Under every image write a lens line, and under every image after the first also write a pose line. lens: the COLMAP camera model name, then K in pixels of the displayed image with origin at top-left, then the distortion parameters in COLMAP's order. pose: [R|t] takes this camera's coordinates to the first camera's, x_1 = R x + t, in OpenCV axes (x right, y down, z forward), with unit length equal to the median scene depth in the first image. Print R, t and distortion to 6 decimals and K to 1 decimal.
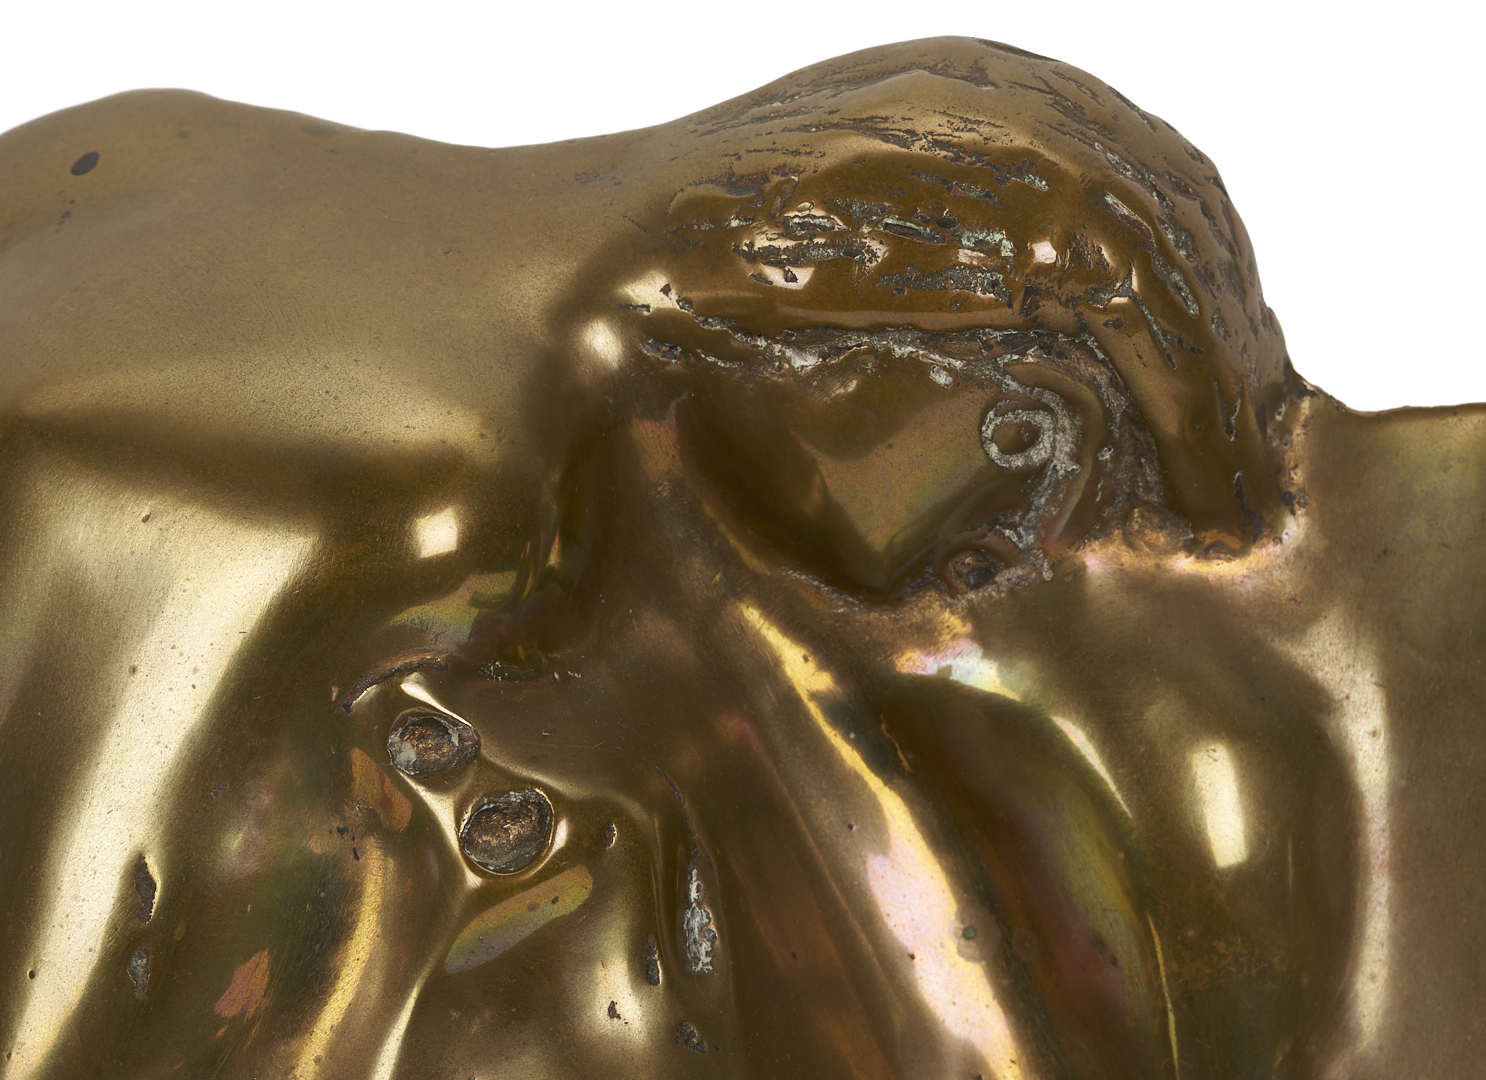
lens RADIAL K [[7714.8, 0, 743.0], [0, 7714.8, 540.0], [0, 0, 1]] dist [-0.150840, 2.141908]
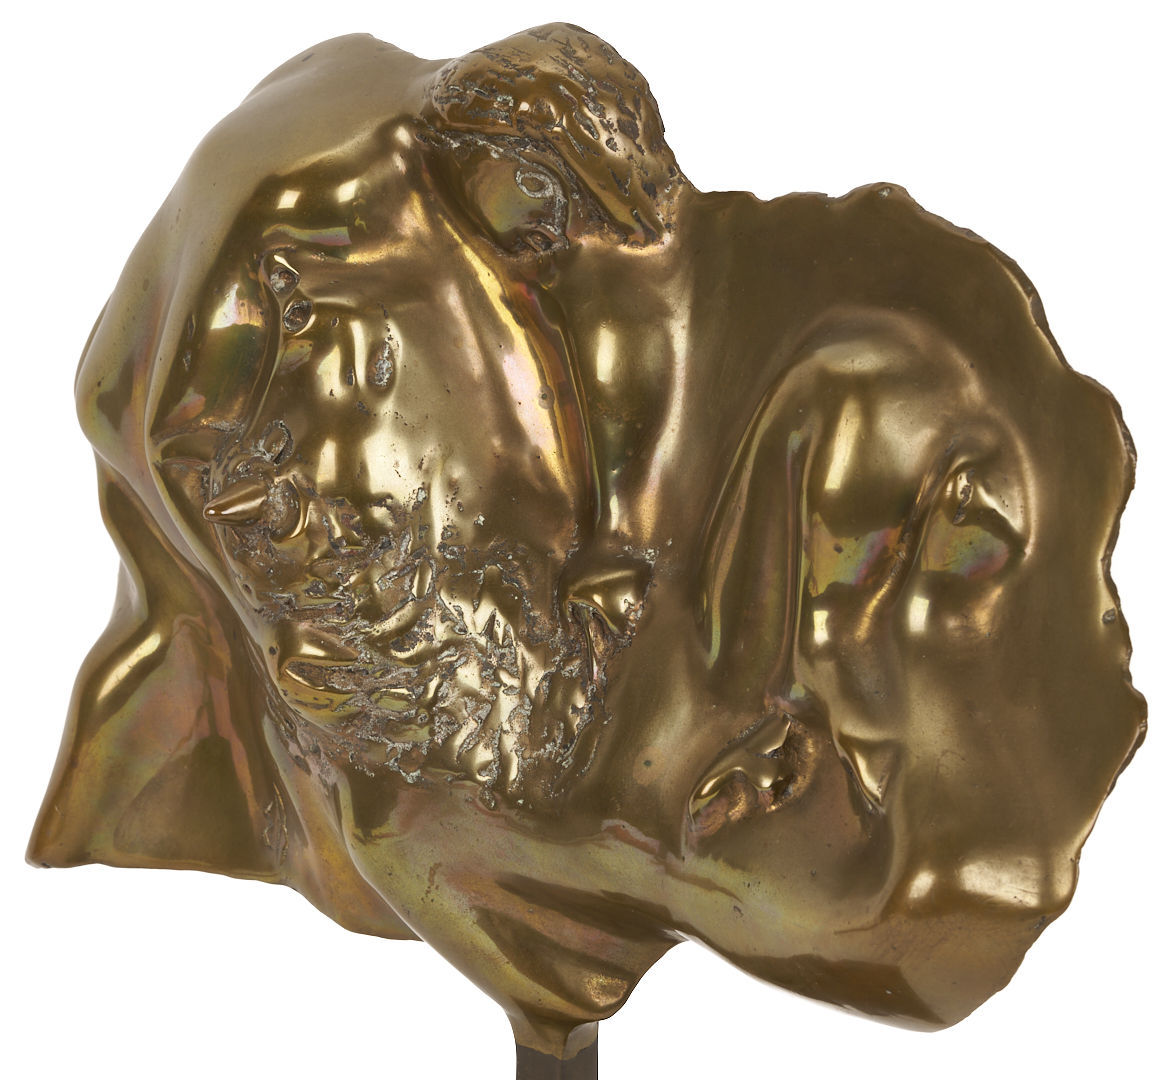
lens RADIAL K [[5926.8, 0, 586.5], [0, 5926.8, 540.0], [0, 0, 1]] dist [-0.085343, 0.002934]
pose [[0.802751, 0.107770, -0.586494, 1.153513], [-0.123899, 0.992213, 0.012738, 0.071869], [0.583300, 0.062441, 0.809853, -0.493218]]
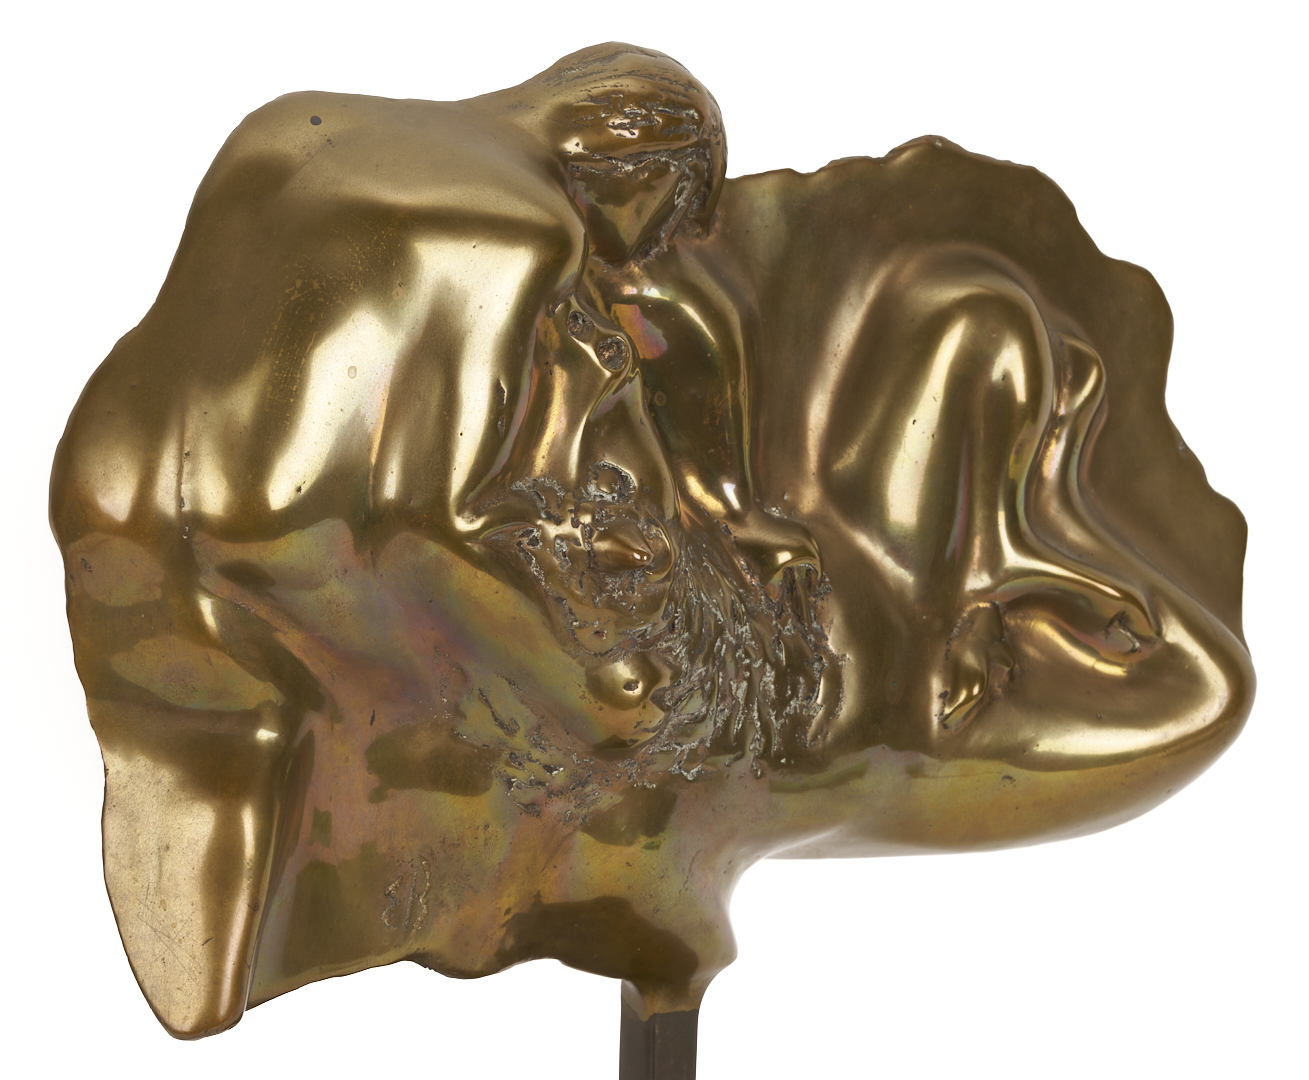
lens RADIAL K [[5593.6, 0, 654.5], [0, 5593.6, 540.0], [0, 0, 1]] dist [-0.120557, -3.774625]
pose [[0.733224, -0.122752, 0.668816, -1.223531], [0.134269, 0.990342, 0.034564, 0.035591], [-0.666599, 0.064458, 0.742624, -0.363270]]
